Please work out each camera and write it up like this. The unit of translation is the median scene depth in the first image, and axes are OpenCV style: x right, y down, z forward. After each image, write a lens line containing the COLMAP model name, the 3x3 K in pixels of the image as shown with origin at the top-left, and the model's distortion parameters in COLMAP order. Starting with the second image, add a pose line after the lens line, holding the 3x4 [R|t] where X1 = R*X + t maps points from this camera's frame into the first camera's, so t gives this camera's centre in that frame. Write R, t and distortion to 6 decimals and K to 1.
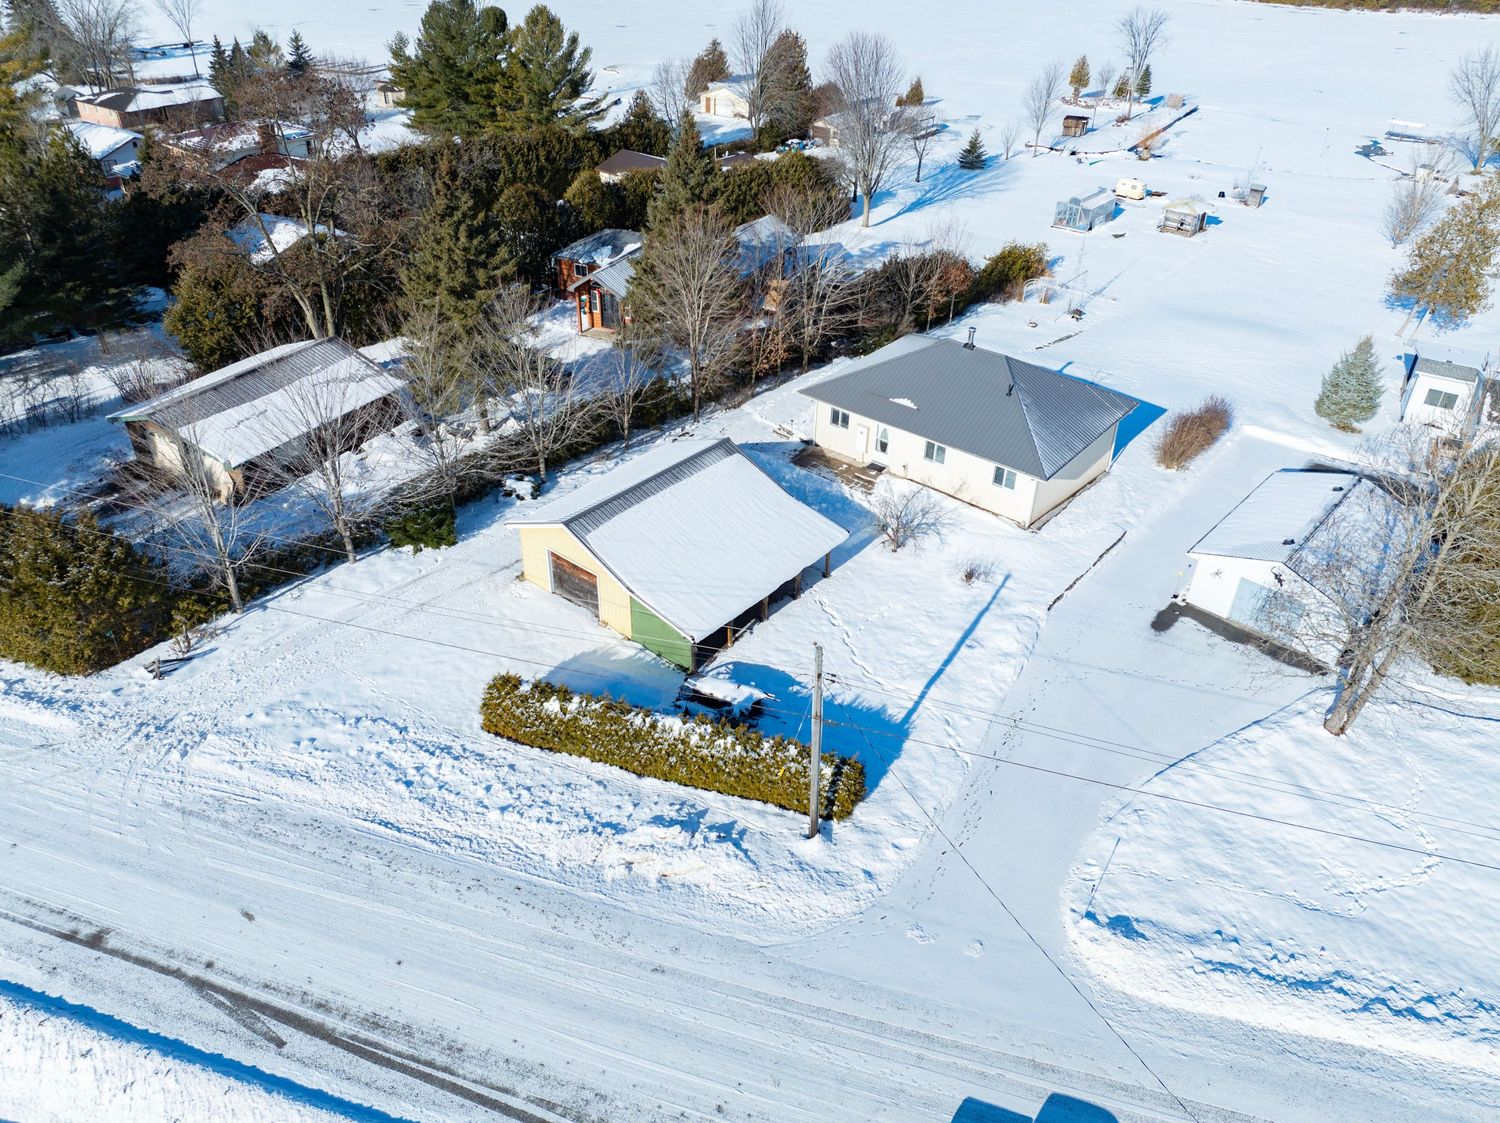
lens RADIAL K [[1054.2, 0, 753.6], [0, 1054.2, 556.8], [0, 0, 1]] dist [-0.042036, 0.003382]
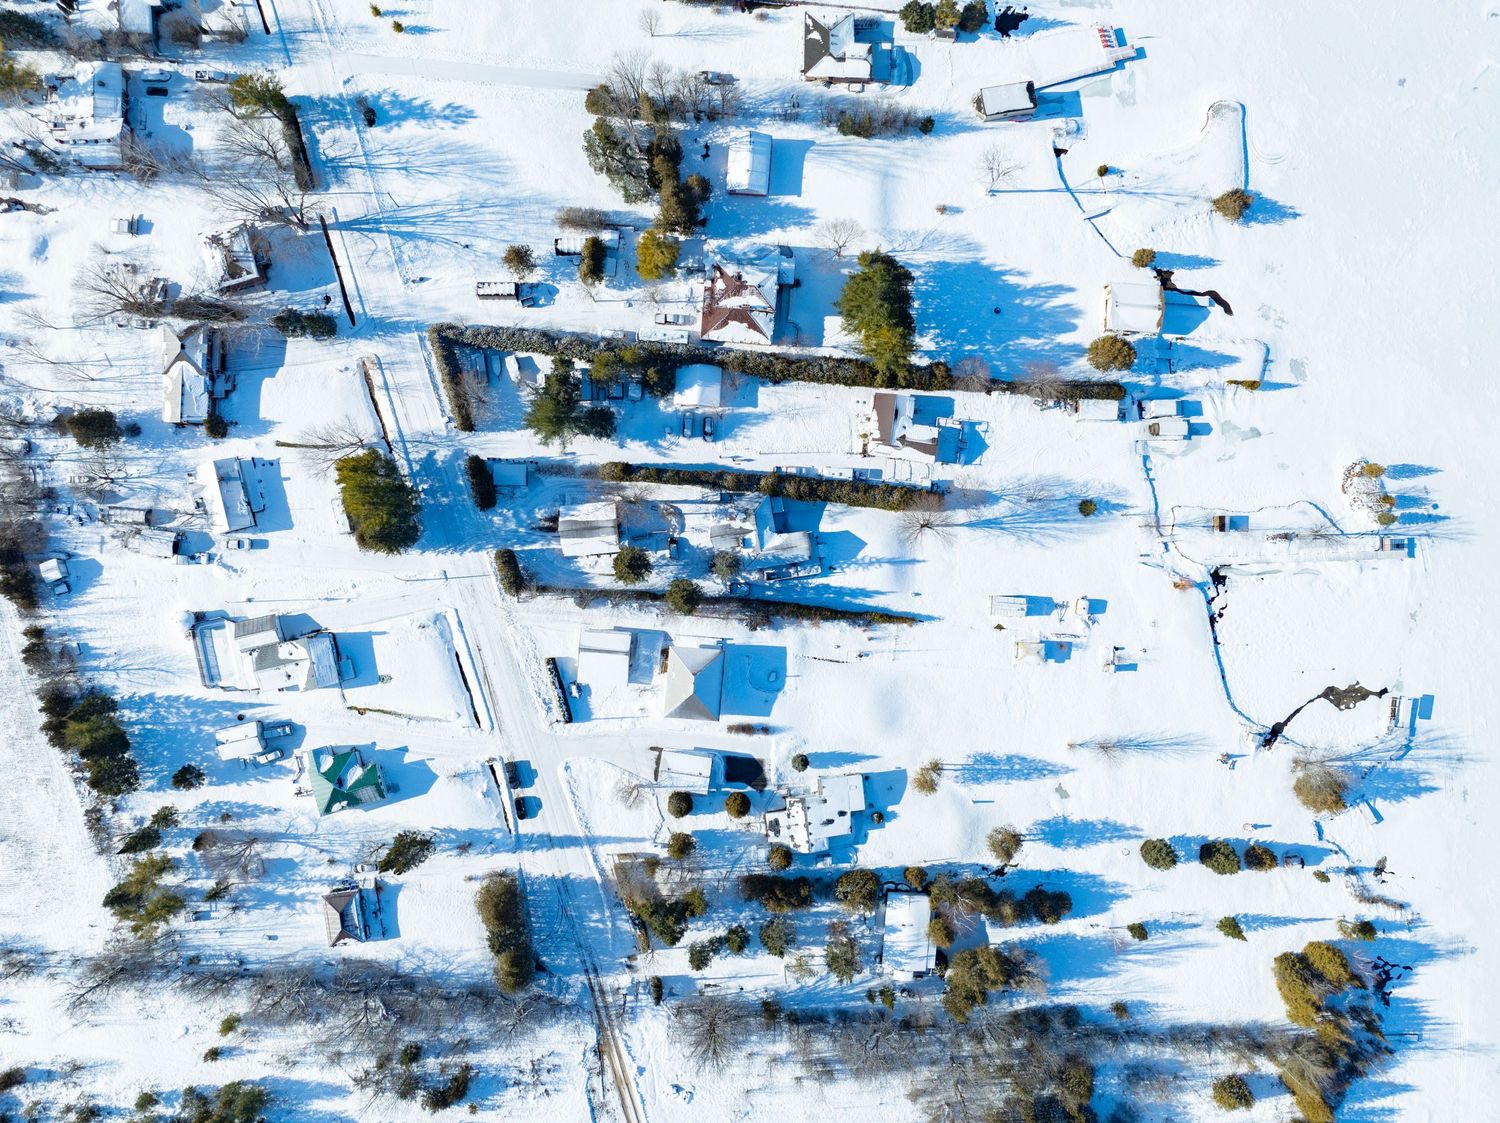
lens RADIAL K [[1069.8, 0, 764.4], [0, 1069.8, 558.0], [0, 0, 1]] dist [-0.038781, 0.028652]
pose [[0.565581, 0.823791, -0.038551, 0.127721], [-0.456510, 0.351667, 0.817269, -3.721611], [0.686817, -0.444633, 0.574965, -0.878604]]
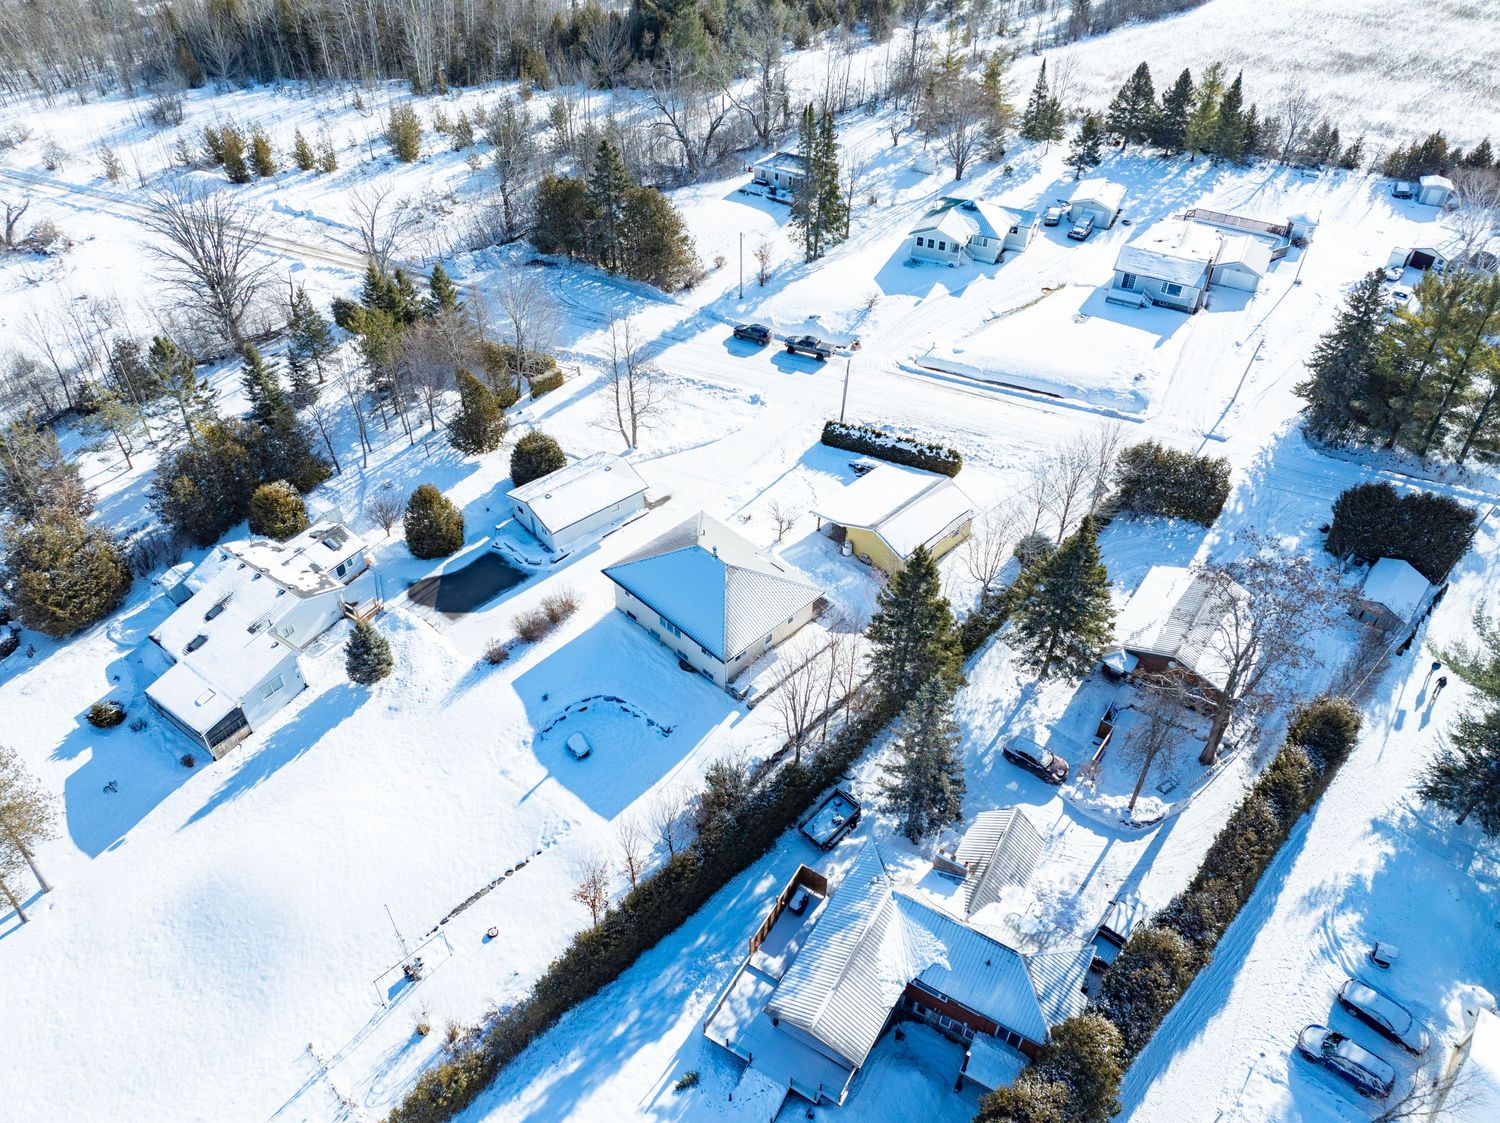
lens RADIAL K [[1054.2, 0, 753.6], [0, 1054.2, 556.8], [0, 0, 1]] dist [-0.042036, 0.003382]
pose [[-0.994316, -0.094892, 0.048288, 0.080013], [0.020949, 0.270307, 0.962546, -1.667533], [-0.104390, 0.958086, -0.266783, 1.412059]]
